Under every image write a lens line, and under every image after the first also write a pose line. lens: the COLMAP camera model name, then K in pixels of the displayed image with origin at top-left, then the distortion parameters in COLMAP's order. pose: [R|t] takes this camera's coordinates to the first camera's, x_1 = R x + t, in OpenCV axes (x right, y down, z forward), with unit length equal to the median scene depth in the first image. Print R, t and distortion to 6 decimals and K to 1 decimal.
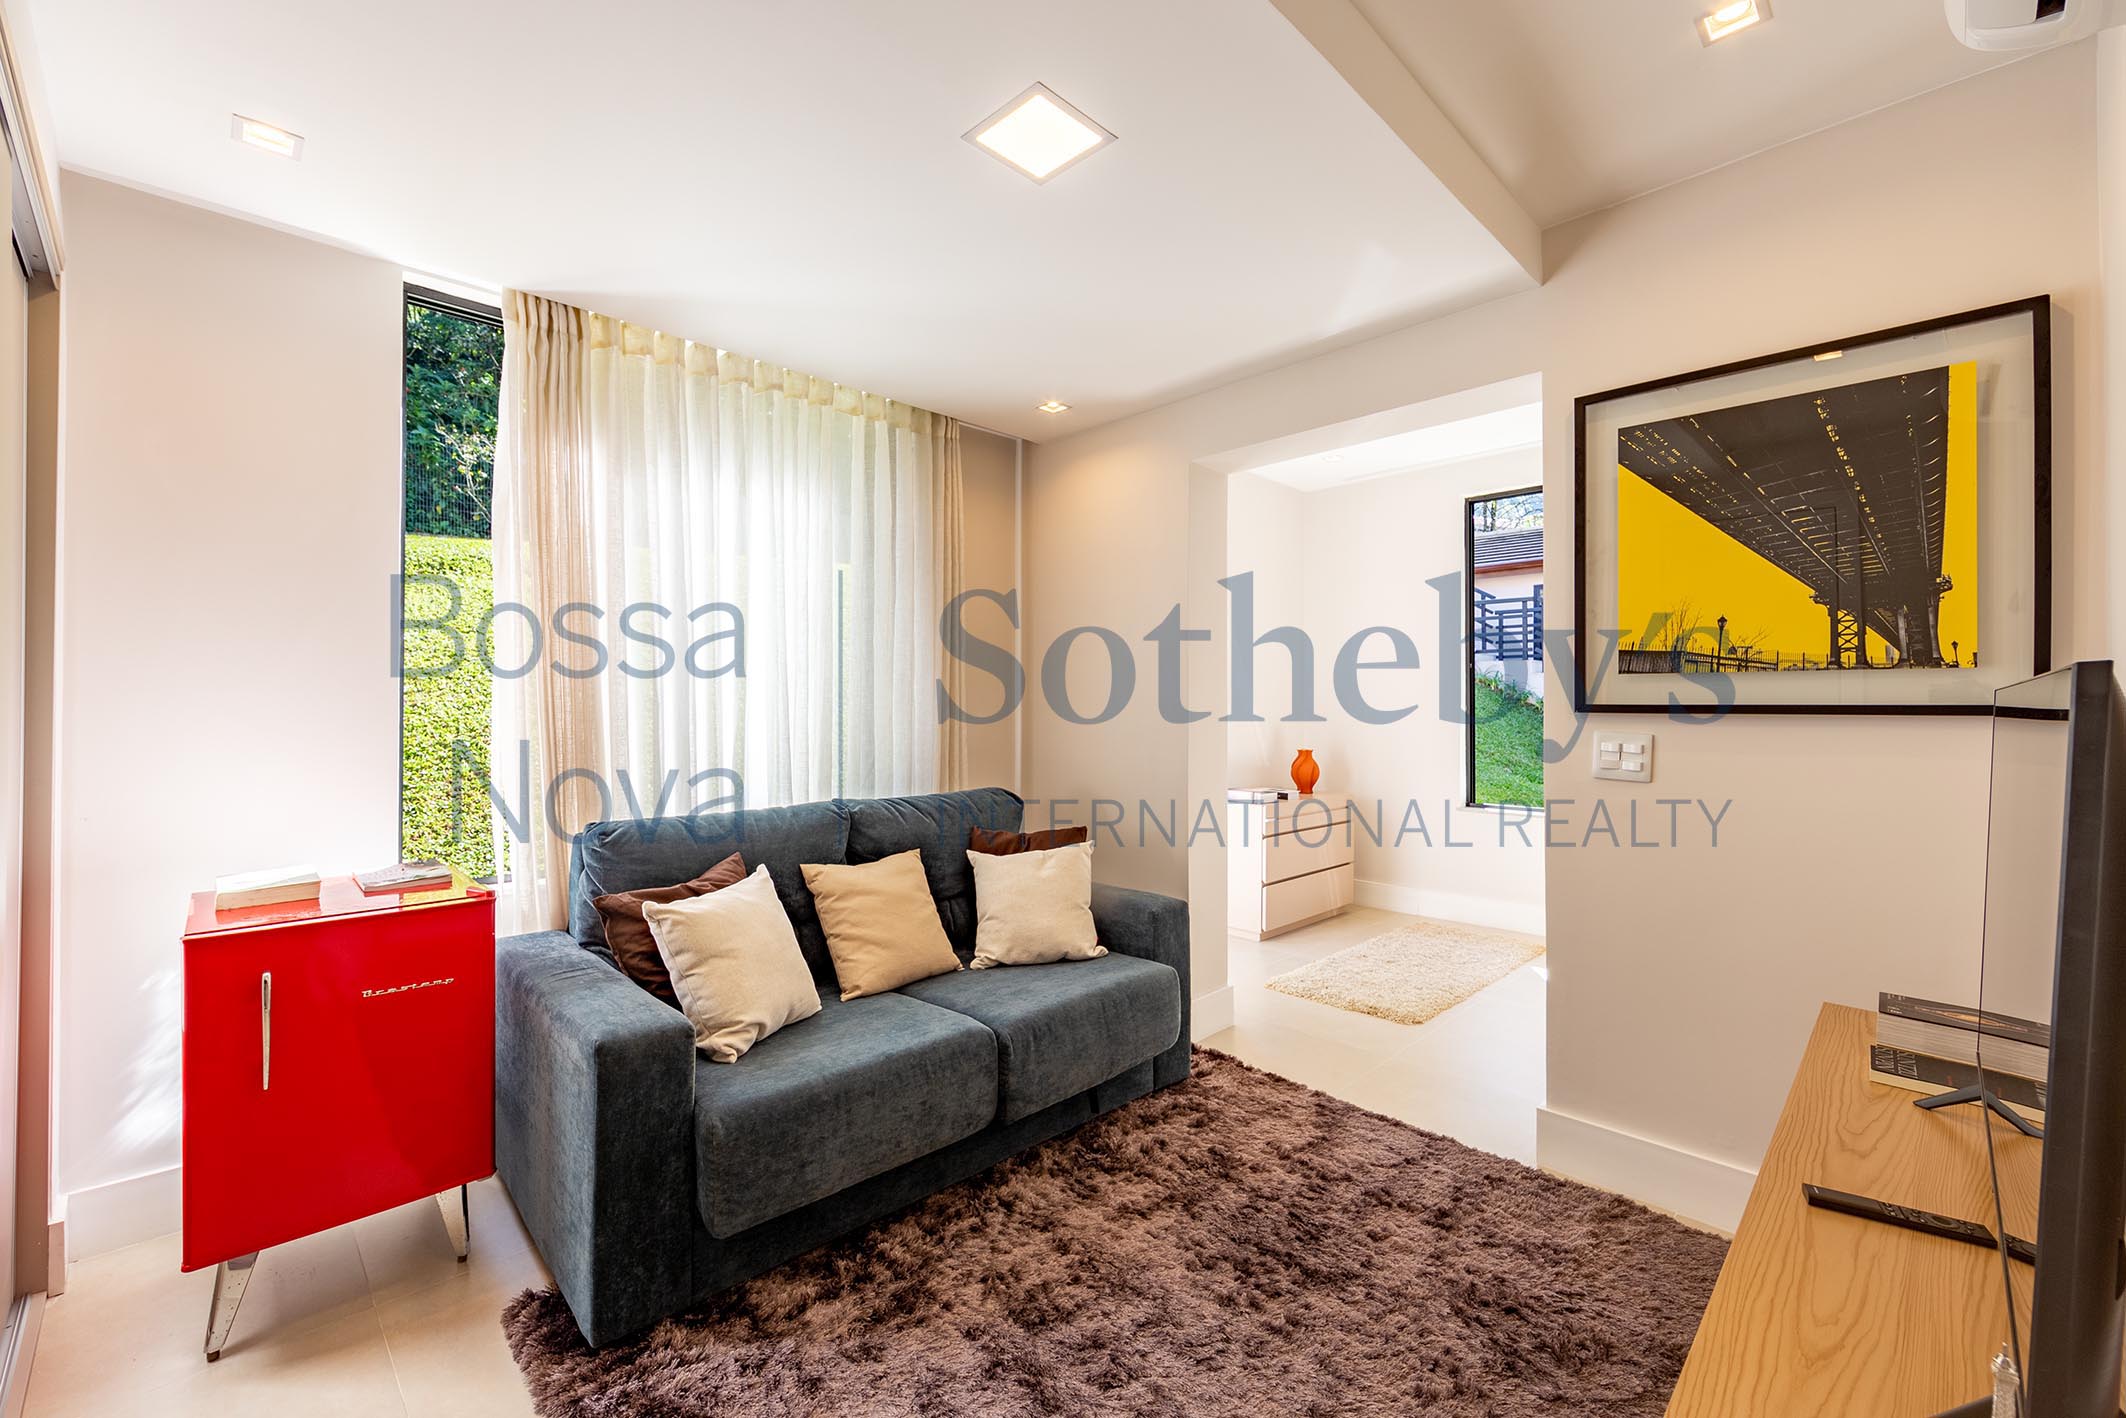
lens RADIAL K [[859.0, 0, 1063.2], [0, 859.0, 707.3], [0, 0, 1]] dist [-0.000201, 0.000129]
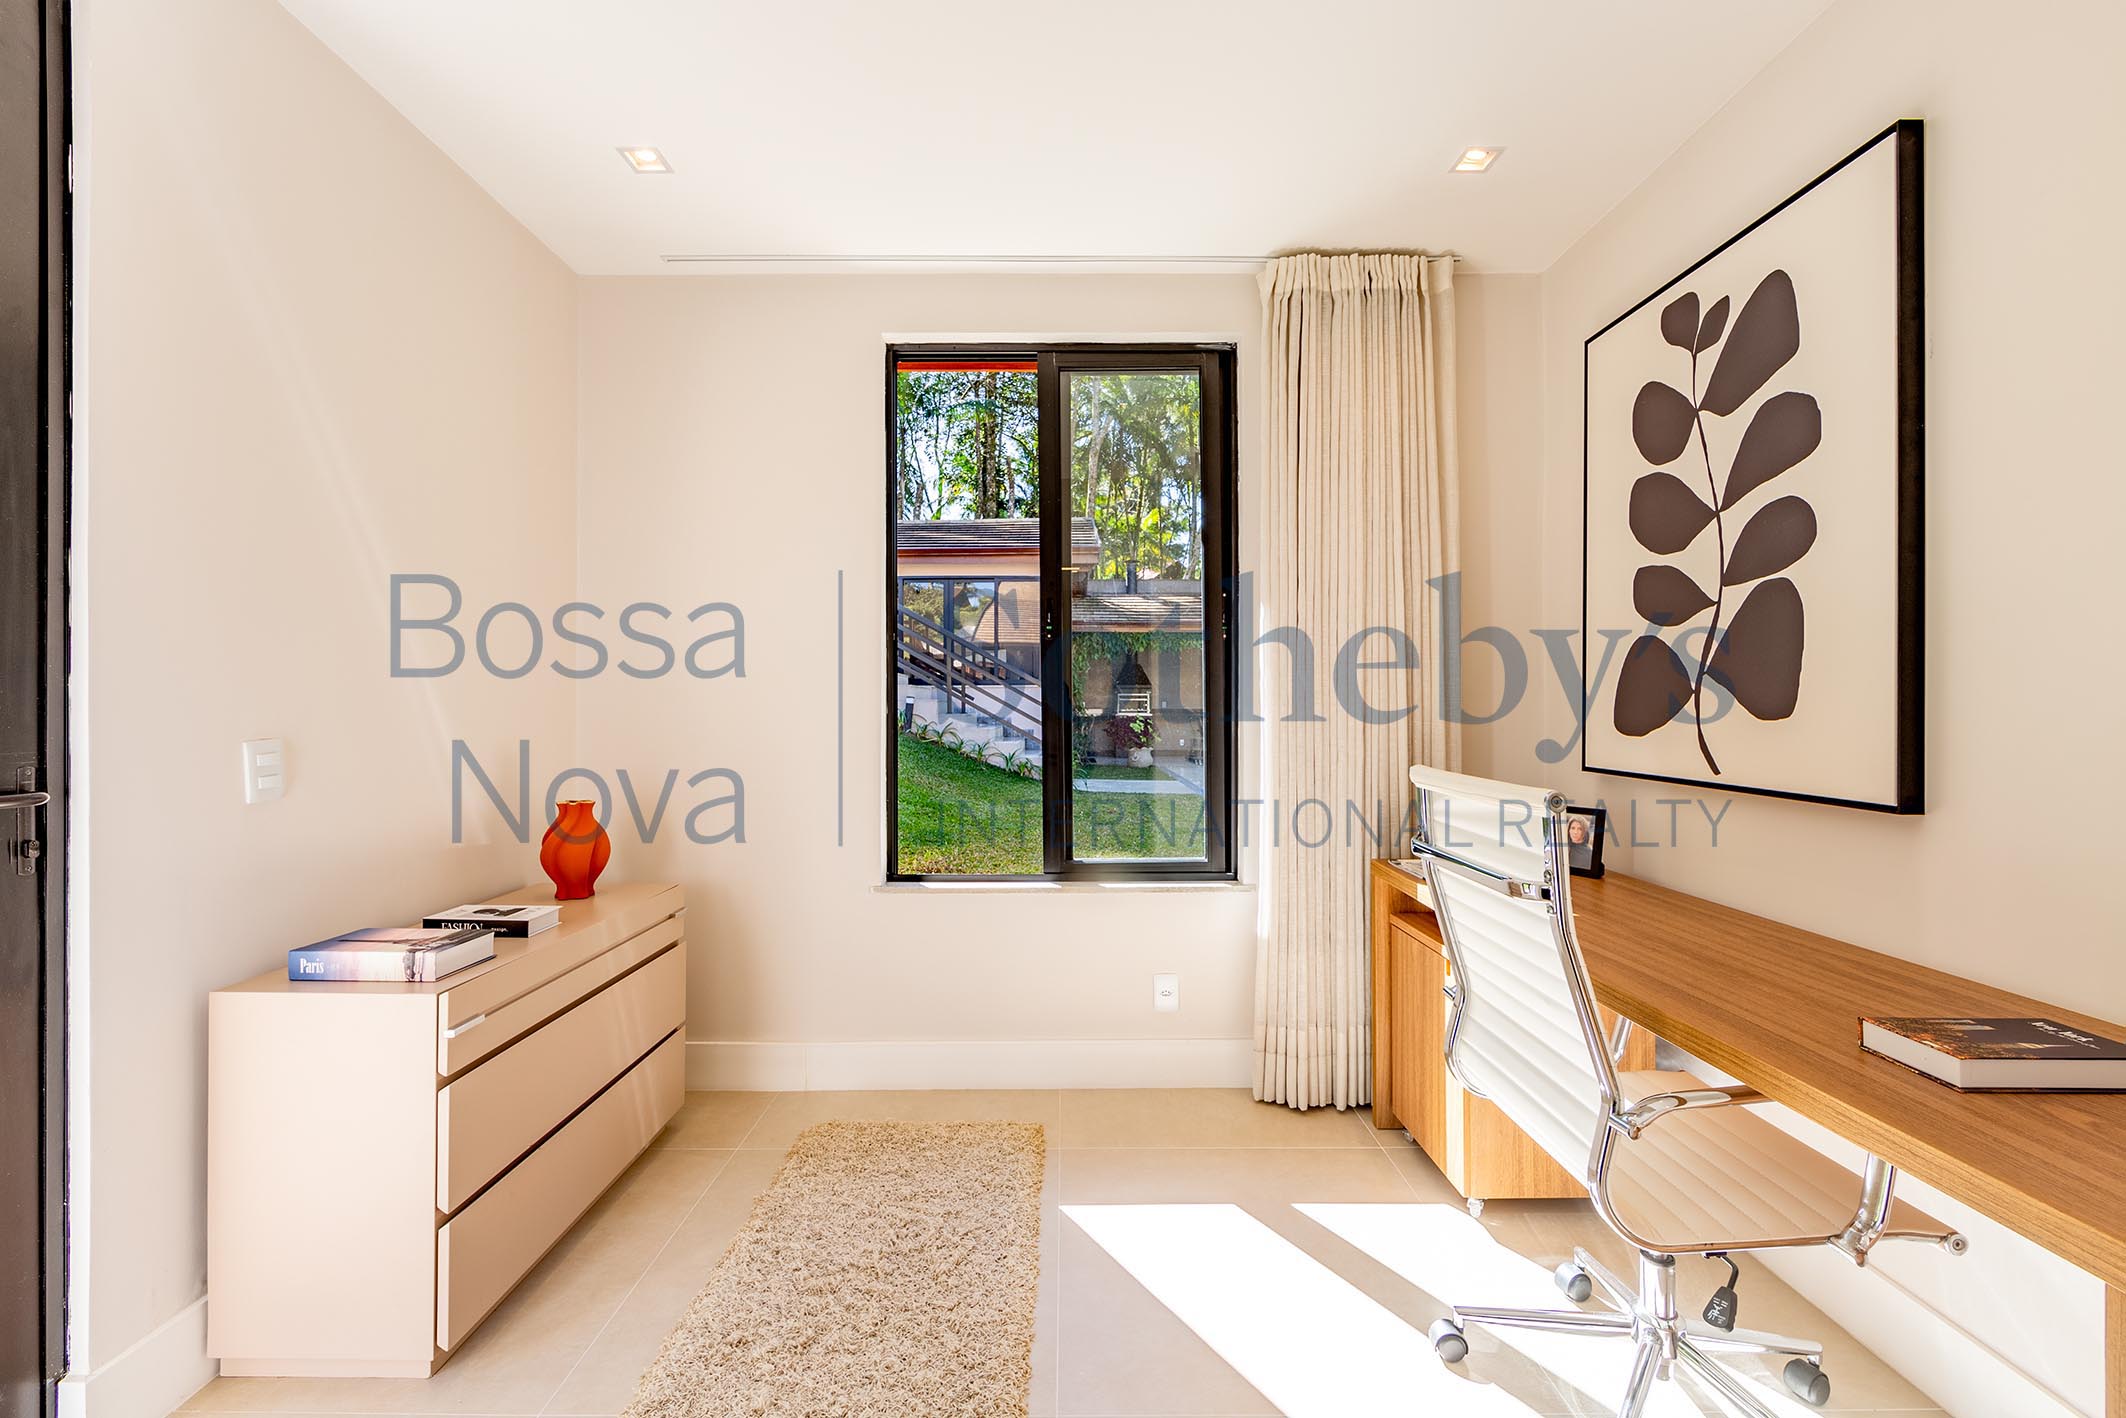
lens RADIAL K [[859.0, 0, 1063.2], [0, 859.0, 711.3], [0, 0, 1]] dist [-0.000201, 0.000129]
pose [[0.702735, 0.002803, 0.711446, 0.142272], [0.001871, 0.999982, -0.005788, 0.004828], [-0.711449, 0.005398, 0.702717, 0.506167]]
